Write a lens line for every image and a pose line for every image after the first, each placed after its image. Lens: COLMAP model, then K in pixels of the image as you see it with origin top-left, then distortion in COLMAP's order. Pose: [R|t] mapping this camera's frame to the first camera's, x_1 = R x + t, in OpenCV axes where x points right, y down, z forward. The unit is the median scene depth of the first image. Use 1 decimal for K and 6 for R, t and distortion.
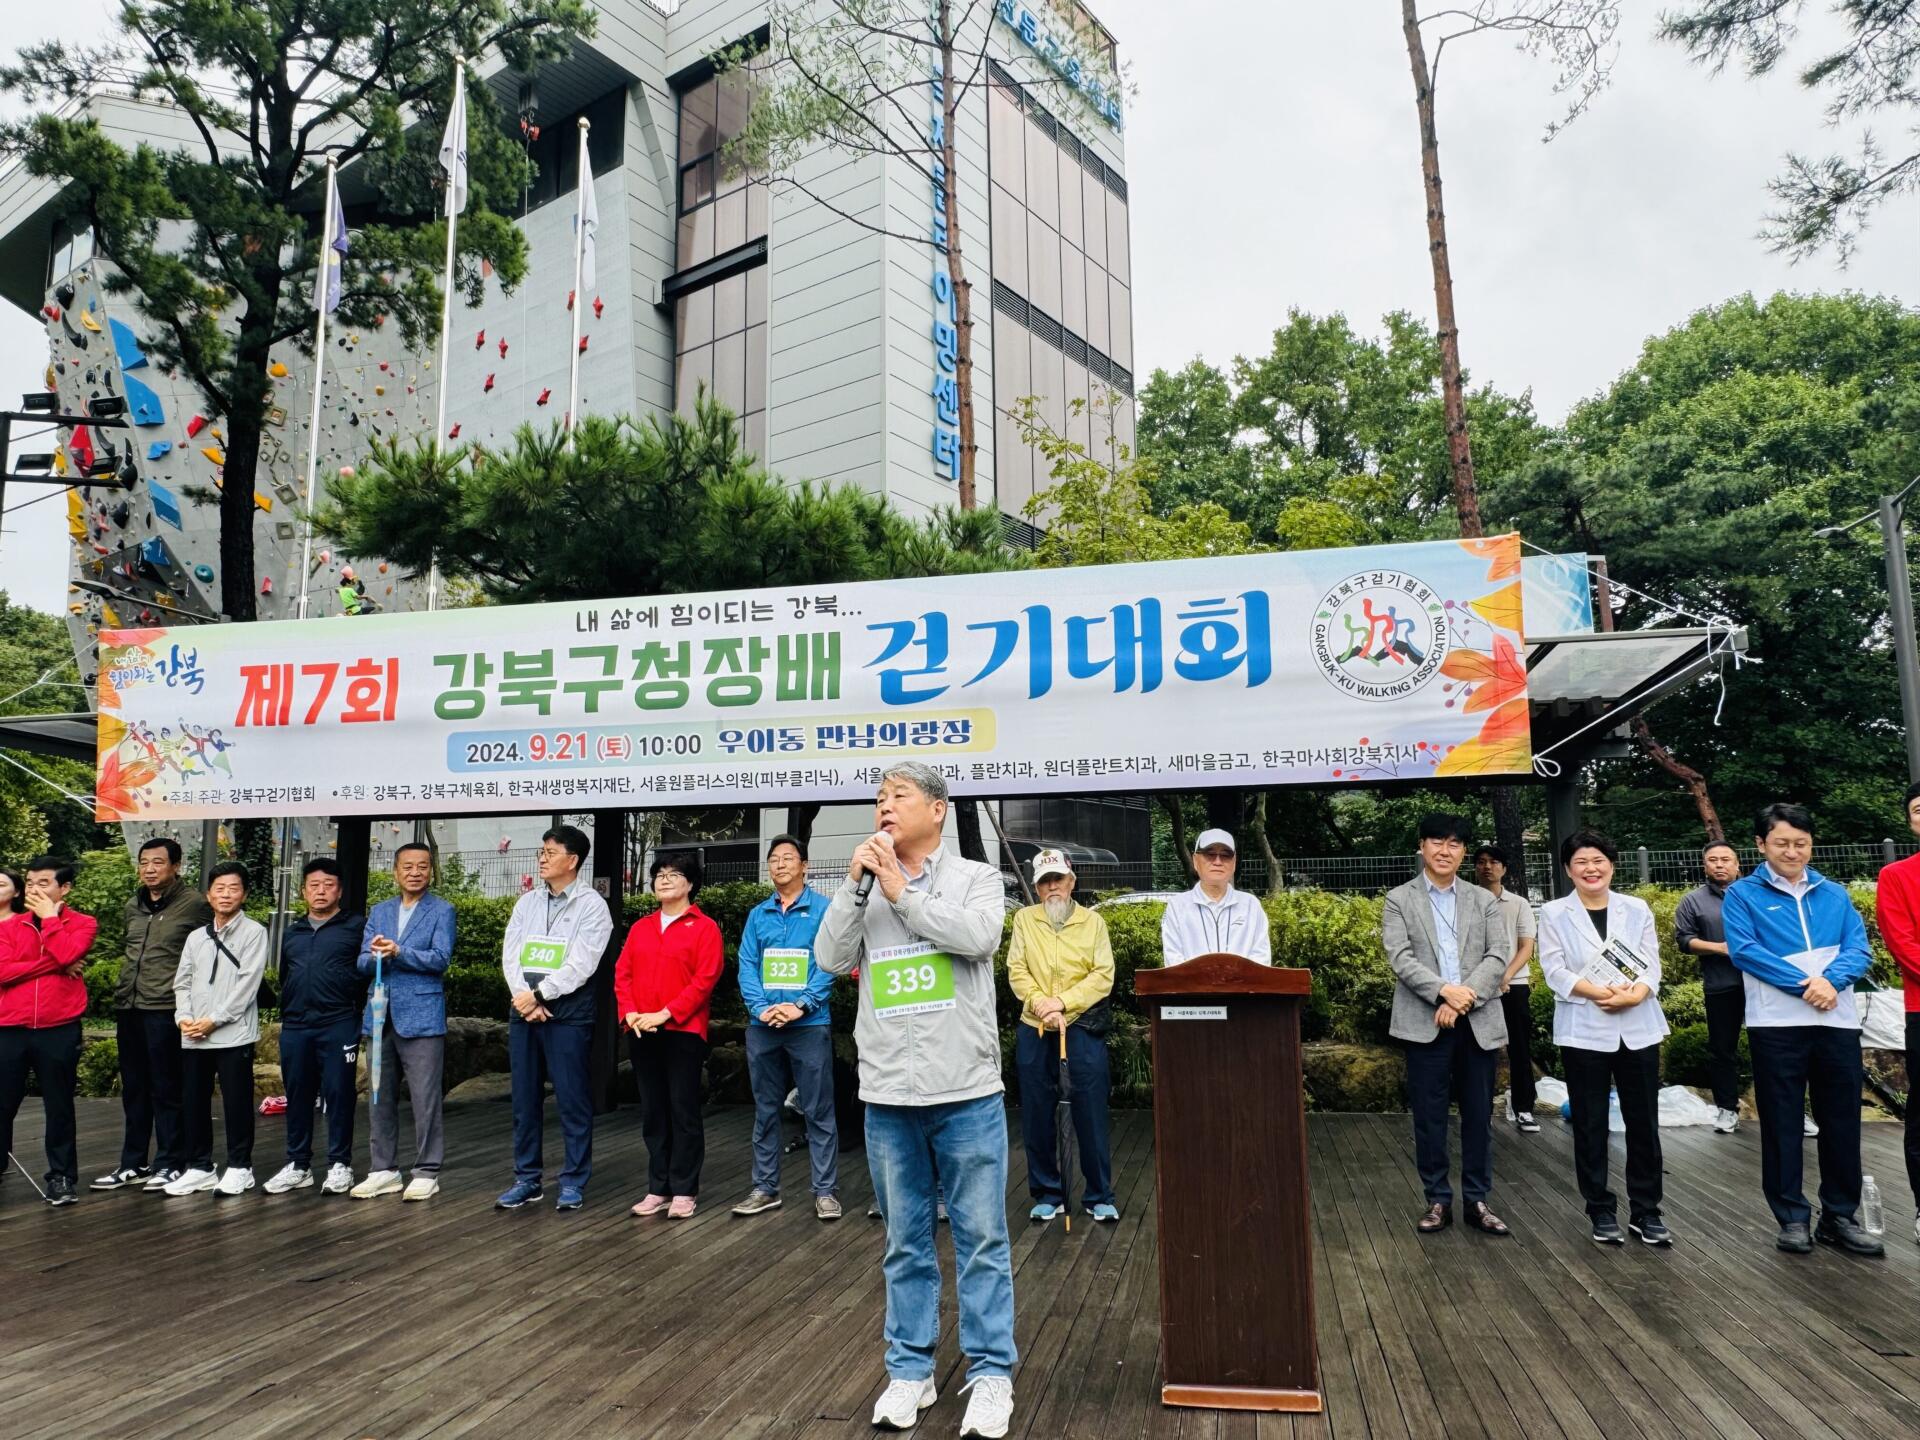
lens RADIAL K [[1303.5, 0, 981.0], [0, 1303.5, 723.5], [0, 0, 1]] dist [-0.010343, 0.008371]
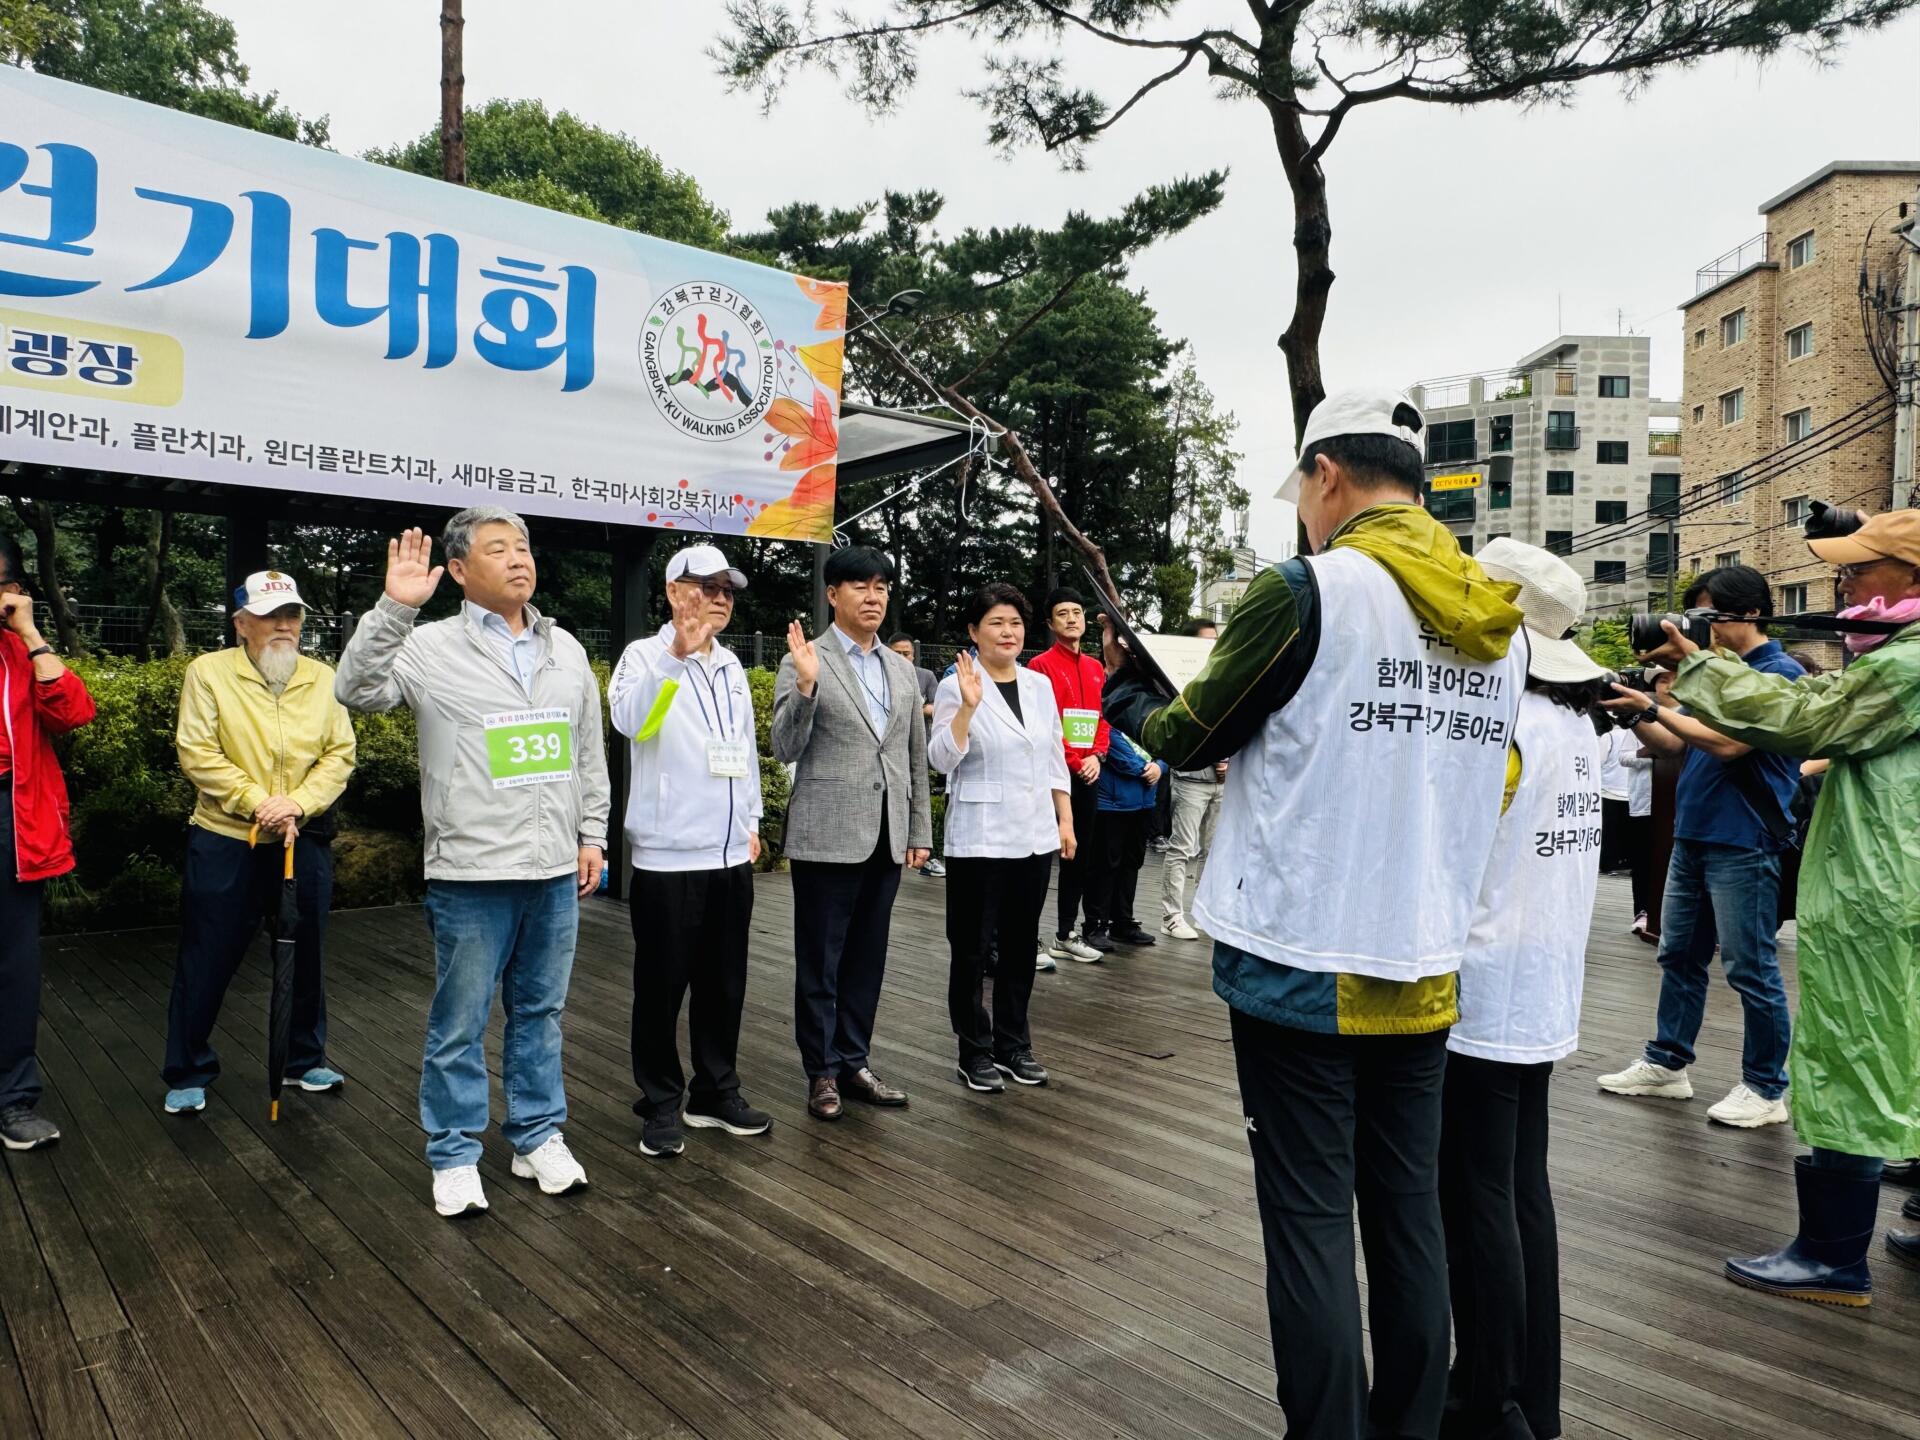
lens RADIAL K [[1302.0, 0, 948.3], [0, 1302.0, 713.7], [0, 0, 1]] dist [-0.001890, 0.000375]
pose [[0.601553, 0.011176, 0.798754, -0.251137], [-0.142025, 0.985468, 0.093172, 0.052146], [-0.786106, -0.169491, 0.594399, 0.299848]]
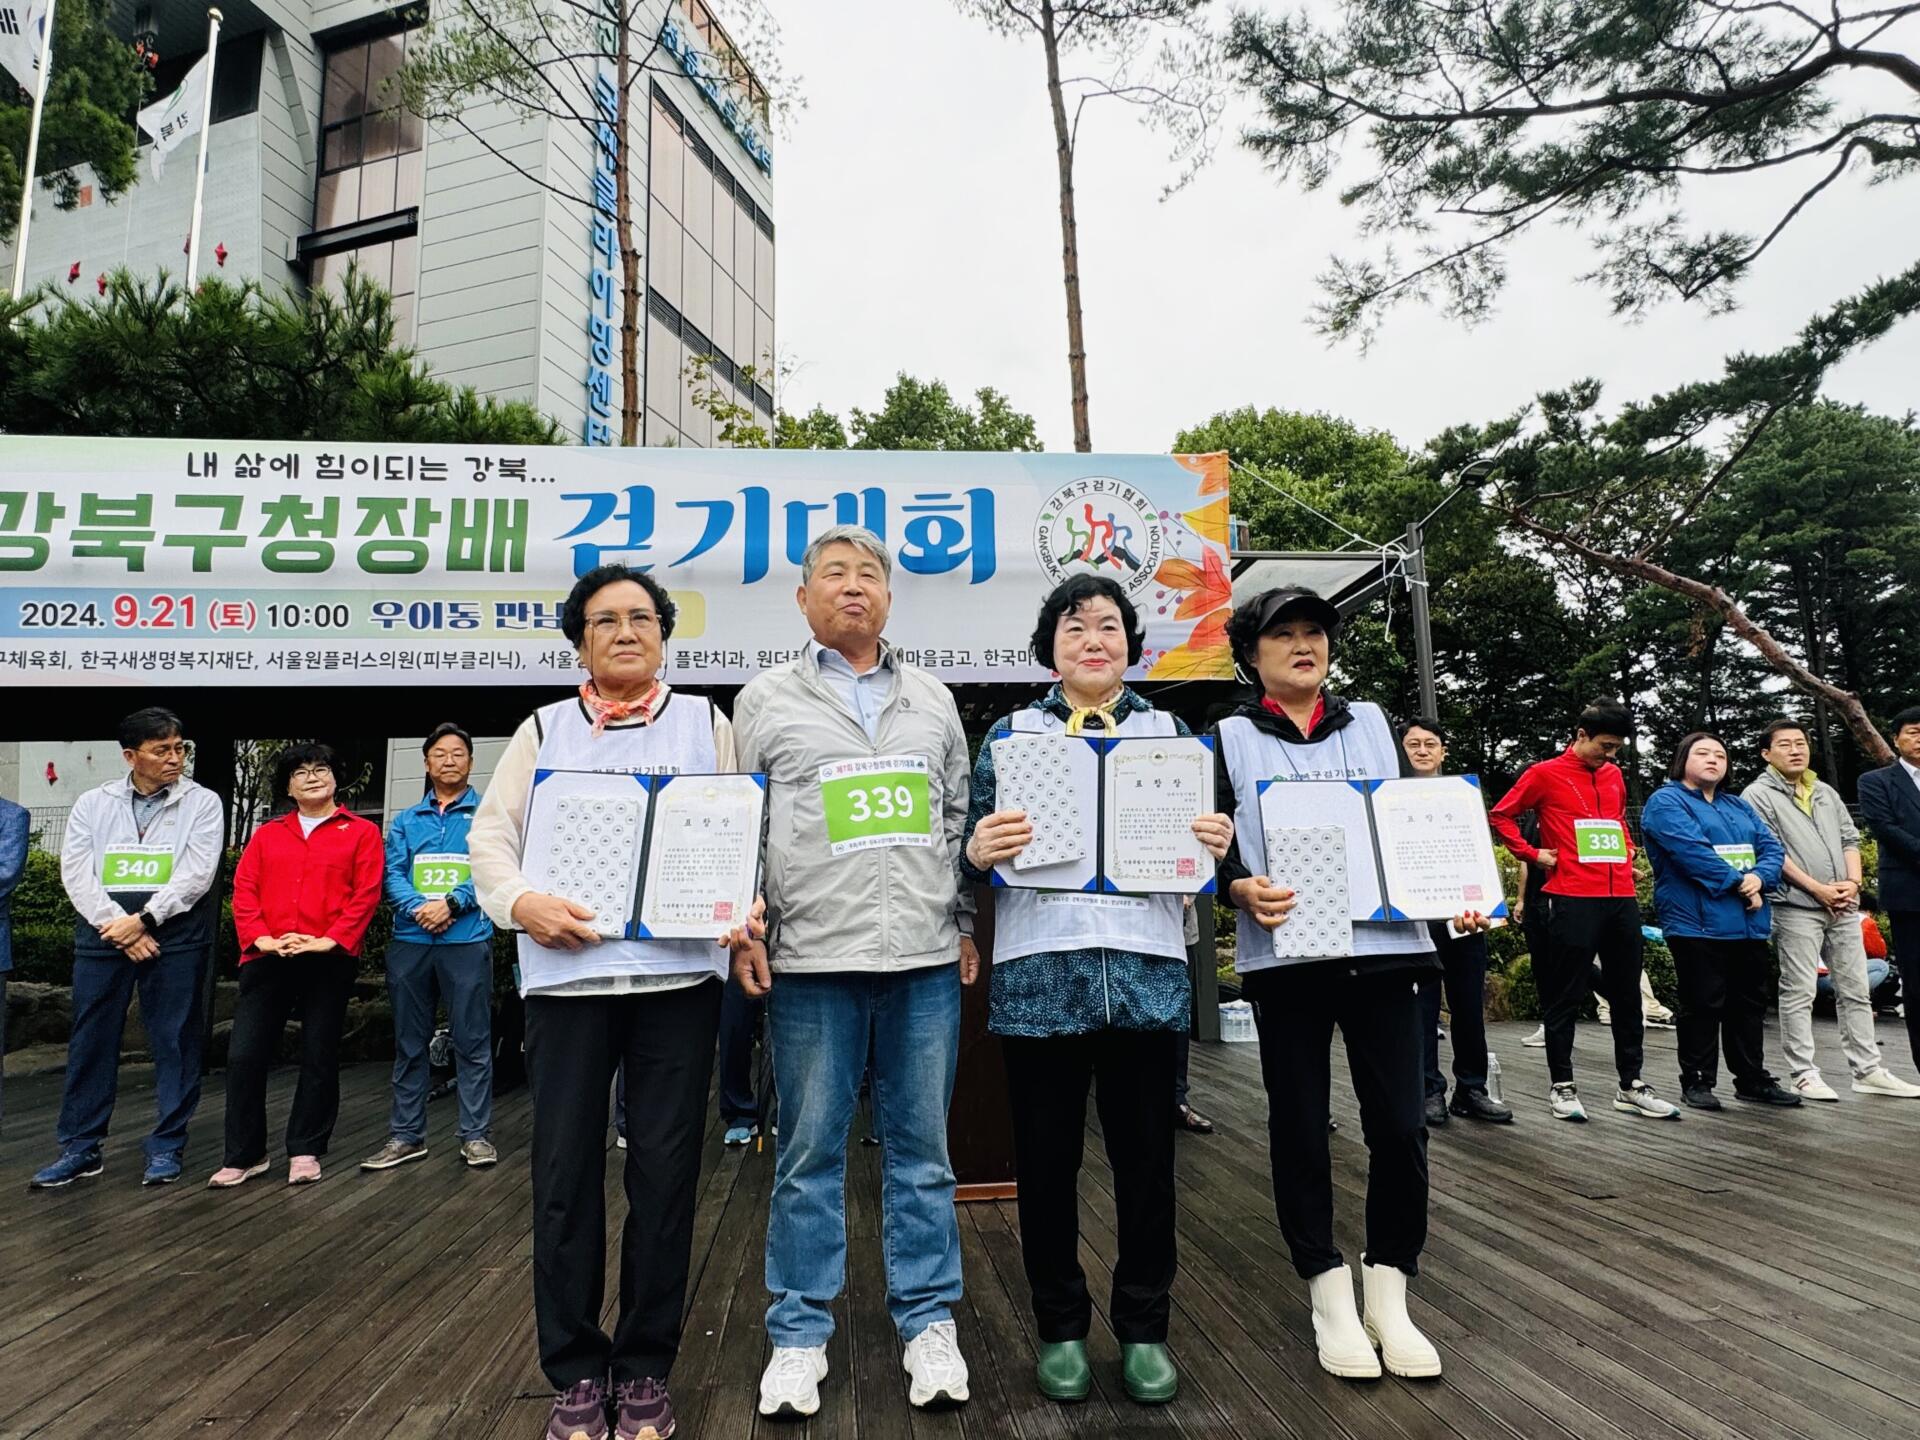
lens RADIAL K [[1138.6, 0, 953.6], [0, 1138.6, 724.7], [0, 0, 1]] dist [-0.014912, 0.011875]
pose [[0.953933, 0.038457, 0.297545, -0.054693], [-0.034354, 0.999229, -0.019009, 0.087169], [-0.298047, 0.007911, 0.954518, 0.169949]]
